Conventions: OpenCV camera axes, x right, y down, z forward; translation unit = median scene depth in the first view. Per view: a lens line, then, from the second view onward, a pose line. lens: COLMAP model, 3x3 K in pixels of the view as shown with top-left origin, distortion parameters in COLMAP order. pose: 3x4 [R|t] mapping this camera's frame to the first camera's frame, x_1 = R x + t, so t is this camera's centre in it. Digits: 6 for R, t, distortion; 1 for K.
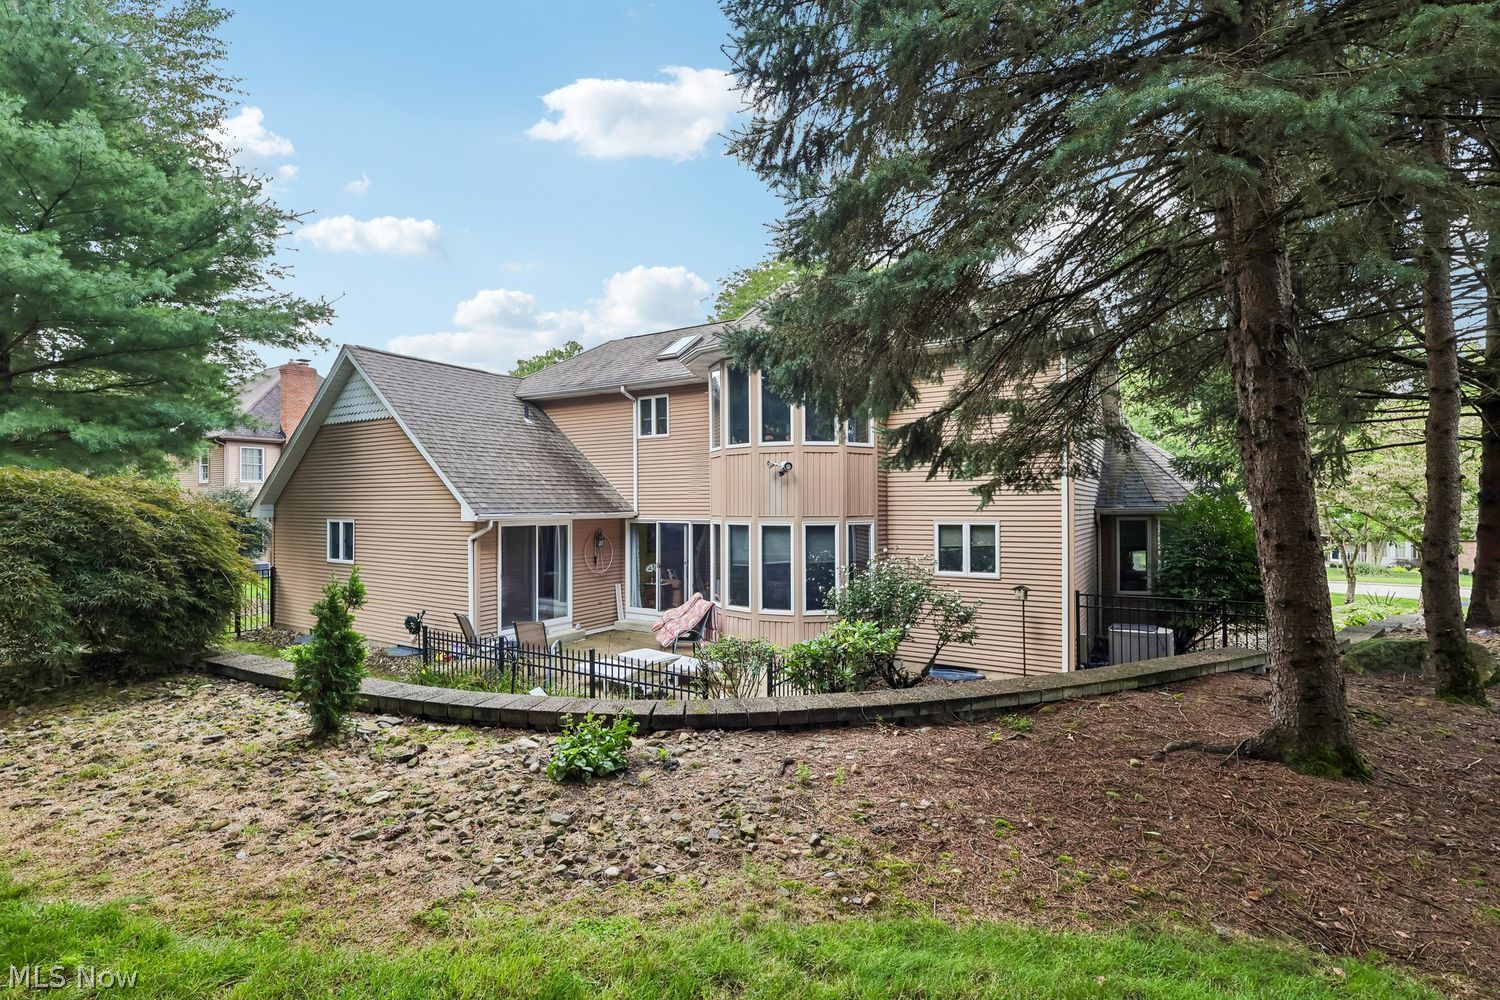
lens RADIAL K [[688.7, 0, 748.2], [0, 688.7, 508.4], [0, 0, 1]] dist [-0.003888, -0.000517]
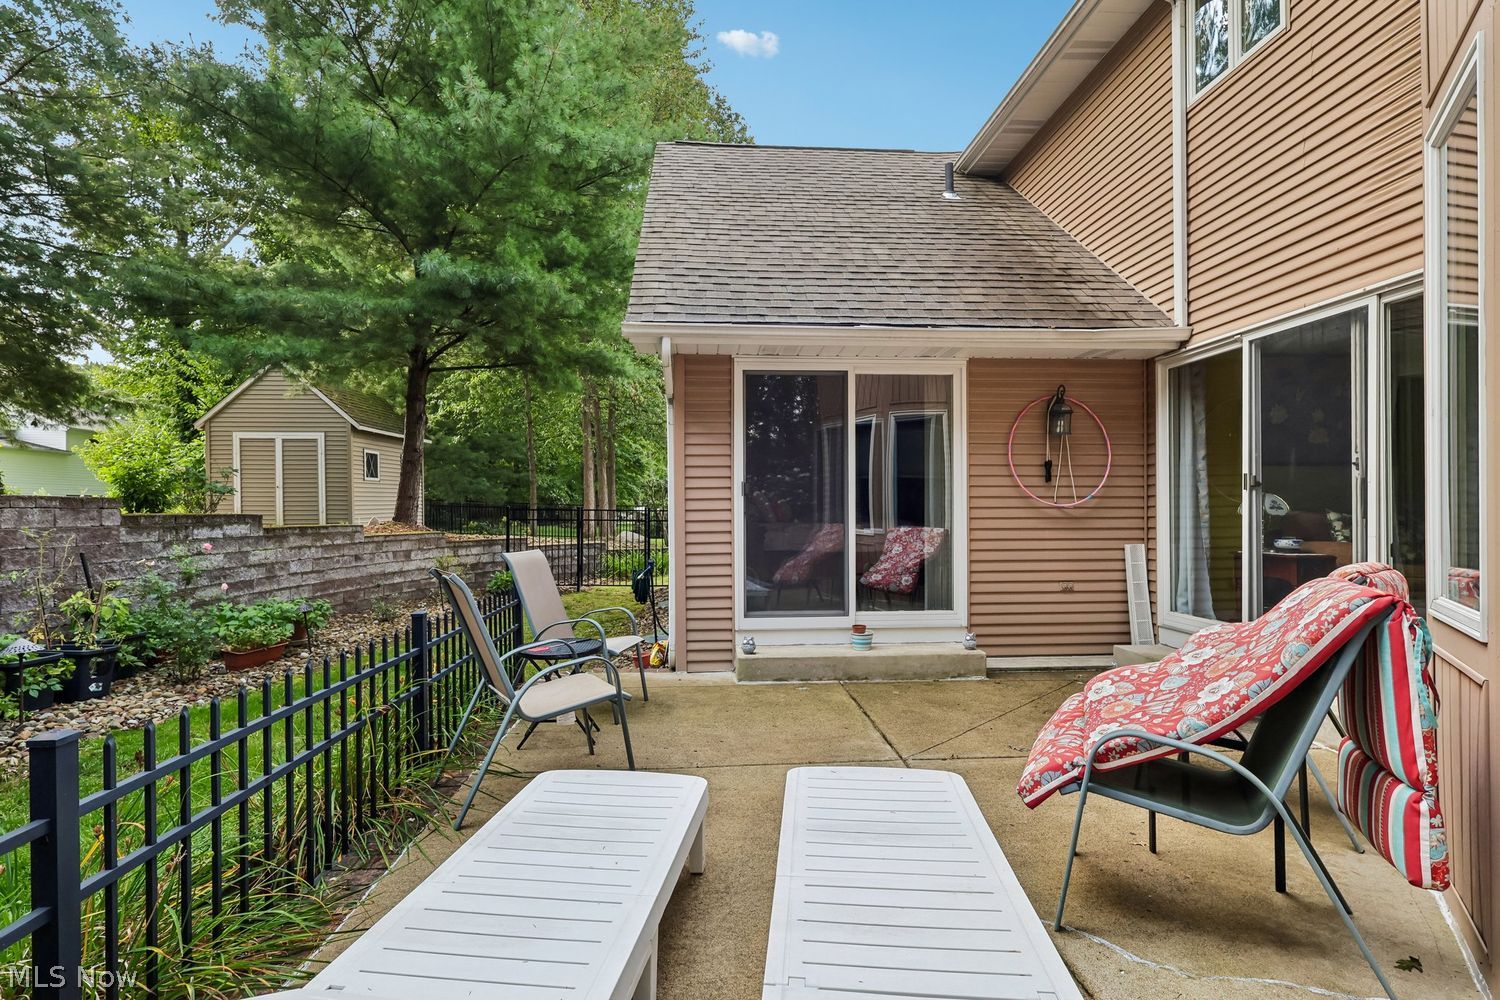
lens RADIAL K [[688.7, 0, 748.2], [0, 688.7, 508.4], [0, 0, 1]] dist [-0.003888, -0.000517]
pose [[0.552455, -0.005064, -0.833527, -0.001639], [0.002664, 0.999987, -0.004310, 0.094958], [0.833538, 0.000160, 0.552462, 0.652547]]
